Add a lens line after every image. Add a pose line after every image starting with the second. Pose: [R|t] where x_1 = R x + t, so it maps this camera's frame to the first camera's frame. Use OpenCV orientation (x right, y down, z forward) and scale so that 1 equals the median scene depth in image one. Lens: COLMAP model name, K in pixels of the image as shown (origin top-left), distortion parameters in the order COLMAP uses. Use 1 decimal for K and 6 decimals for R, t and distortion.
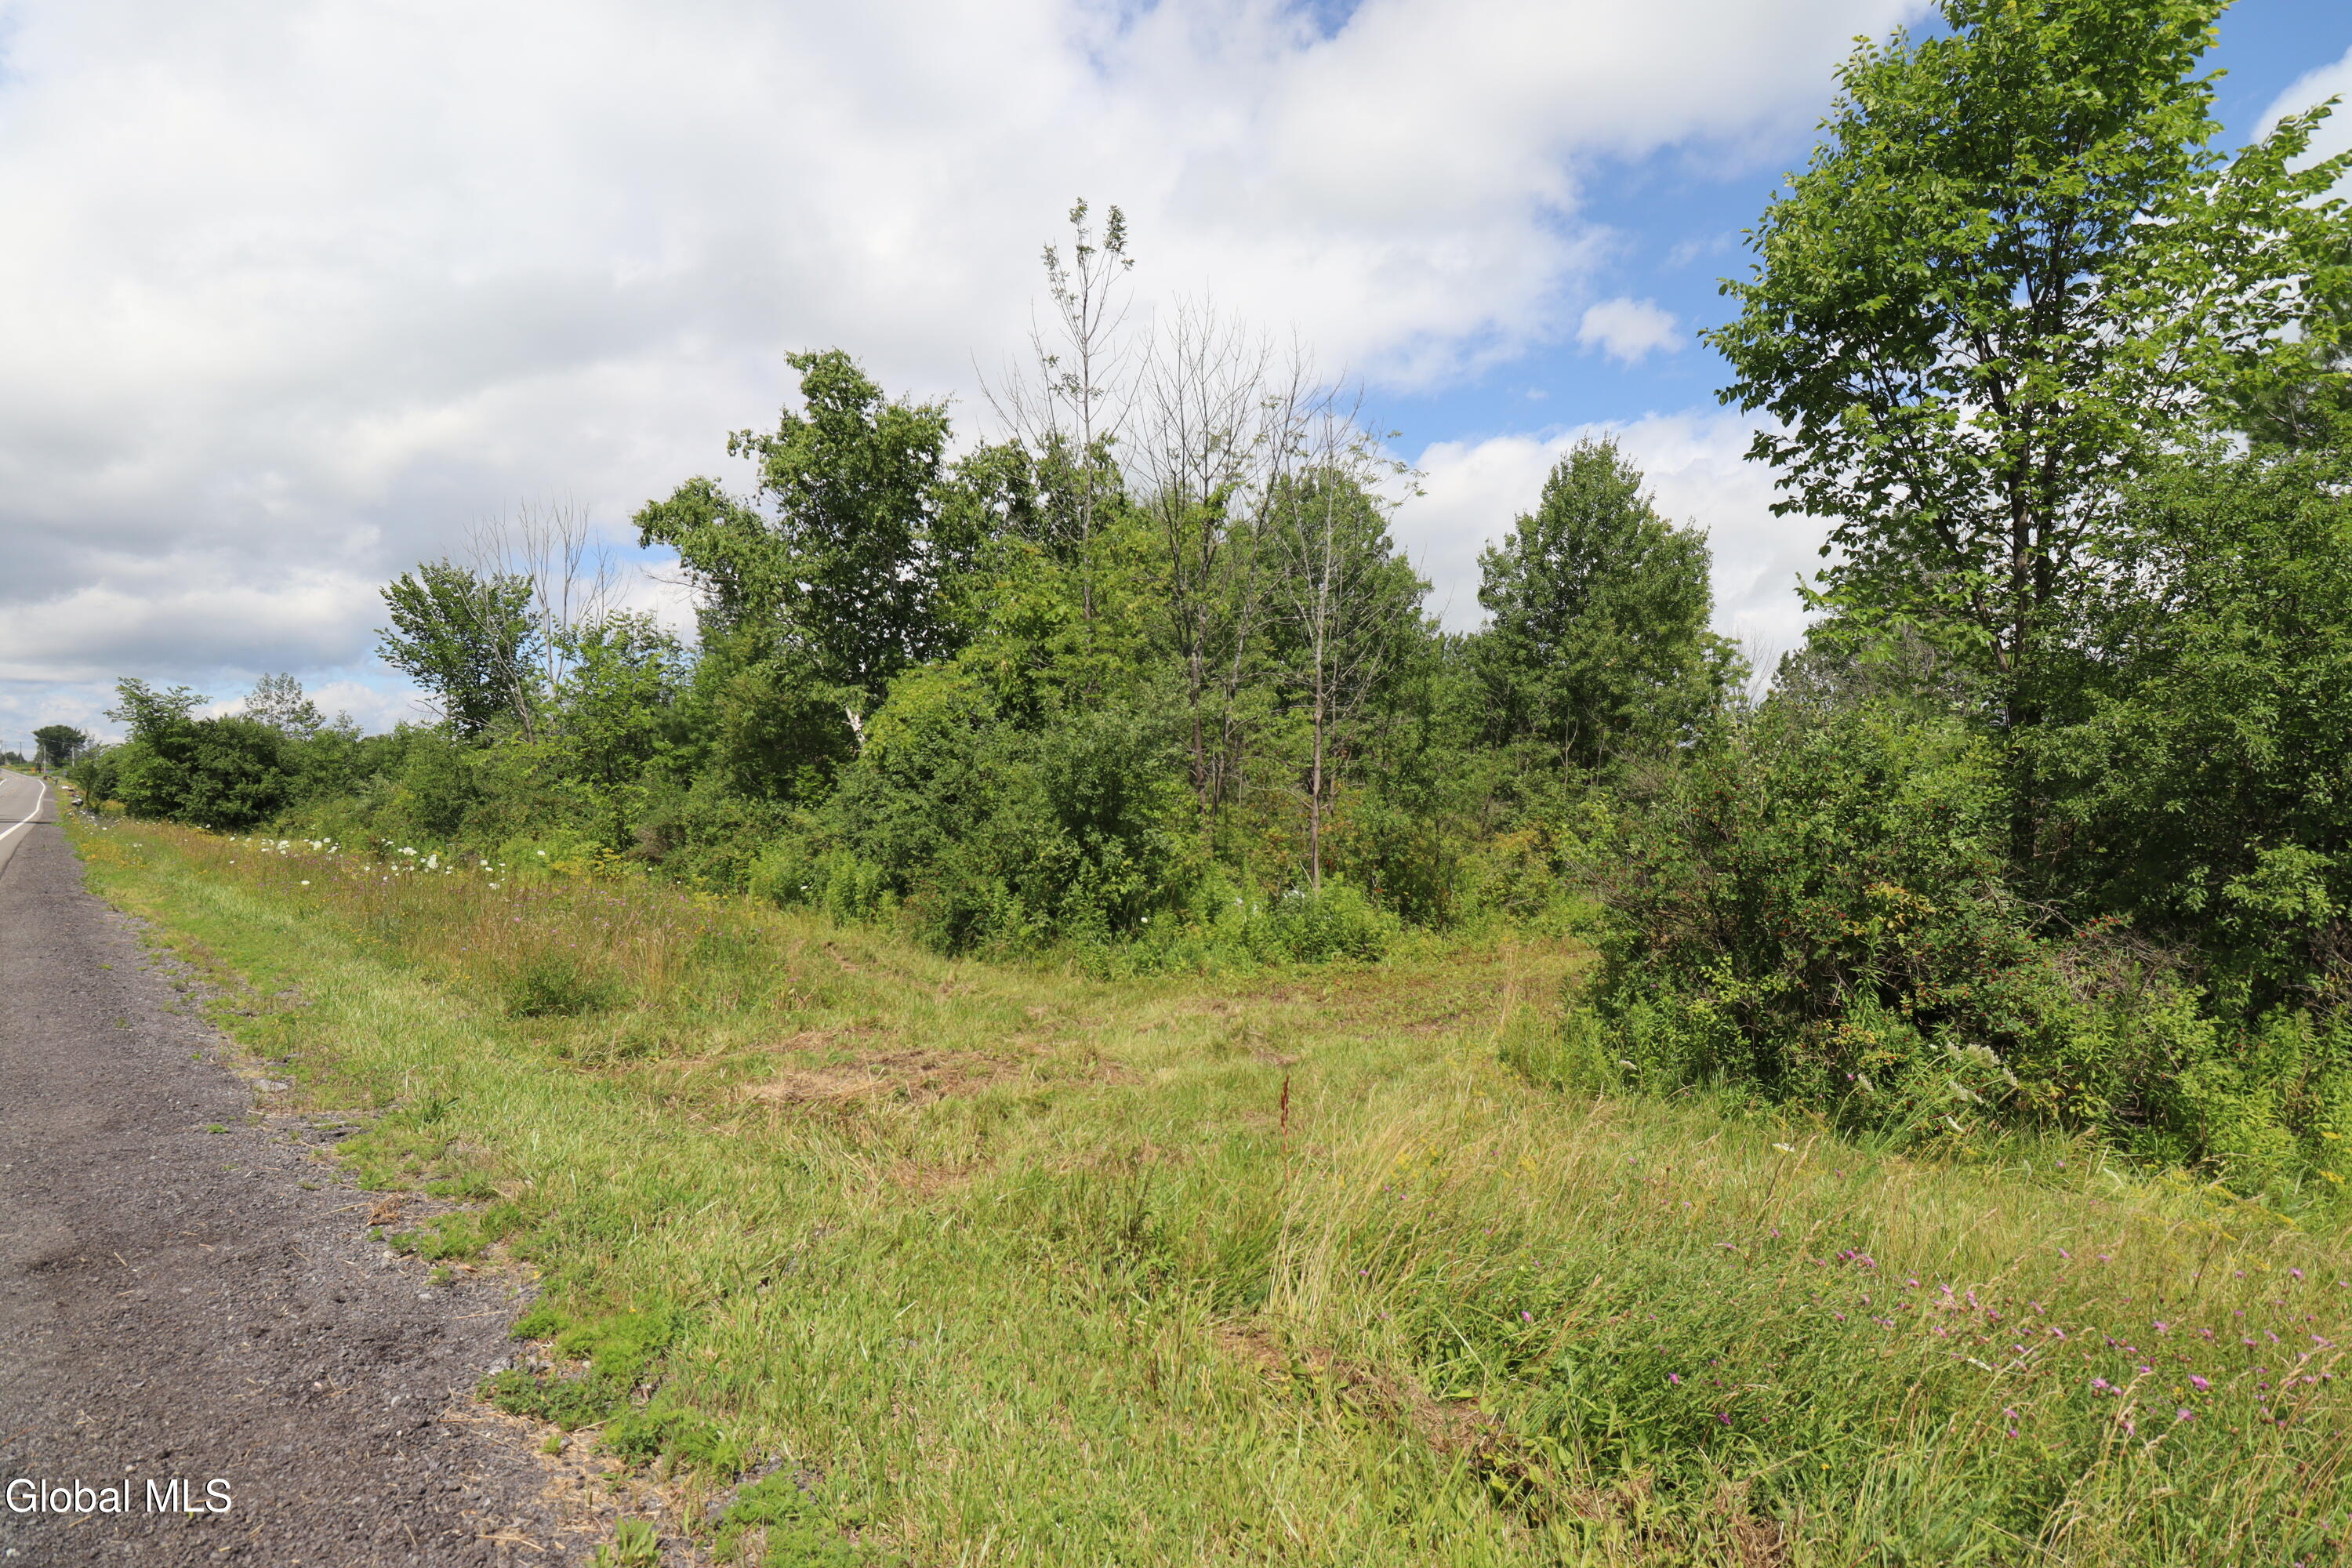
lens RADIAL K [[1126.5, 0, 1173.4], [0, 1126.5, 796.3], [0, 0, 1]] dist [0.024560, 0.000301]
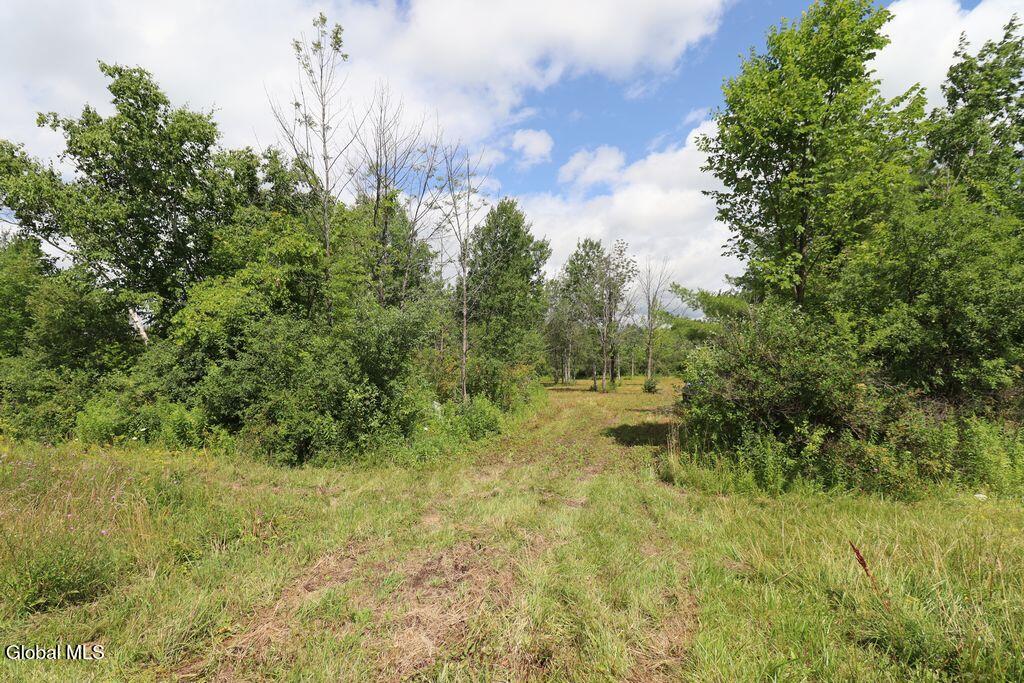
lens RADIAL K [[473.7, 0, 506.5], [0, 473.7, 350.1], [0, 0, 1]] dist [-0.003475, -0.010518]
pose [[0.863755, -0.035127, 0.502686, -0.200783], [0.033564, 0.999363, 0.012161, -0.011088], [-0.502793, 0.006368, 0.864384, 0.221211]]
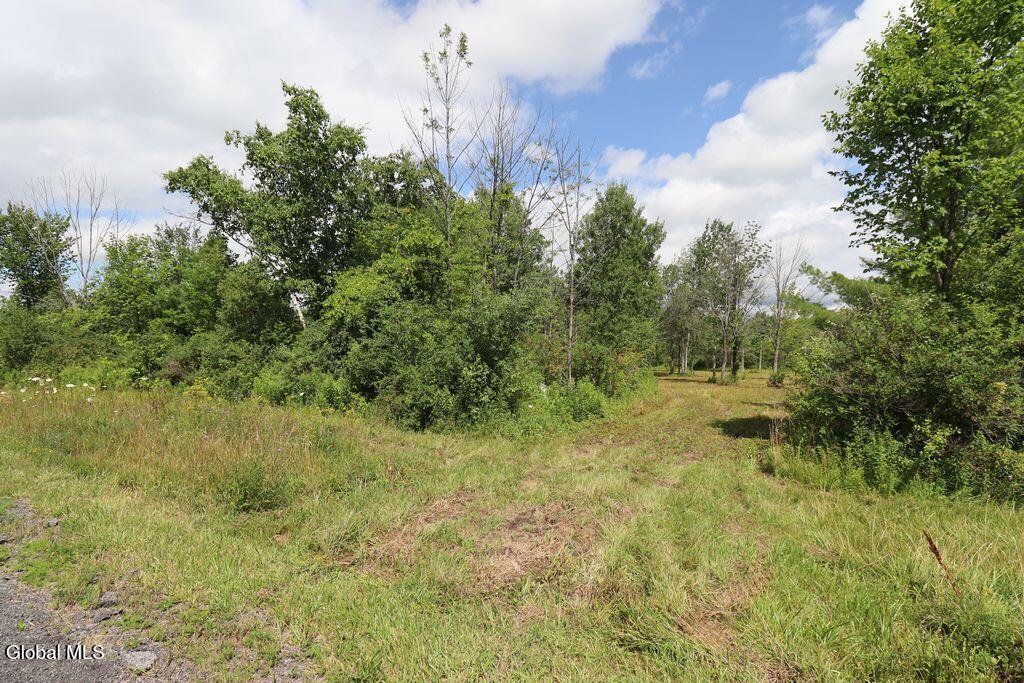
lens RADIAL K [[473.7, 0, 510.4], [0, 473.7, 347.8], [0, 0, 1]] dist [-0.003475, -0.010518]
pose [[0.955919, -0.018516, 0.293047, -0.206598], [0.009701, 0.999456, 0.031506, -0.009342], [-0.293471, -0.027274, 0.955579, 0.183341]]
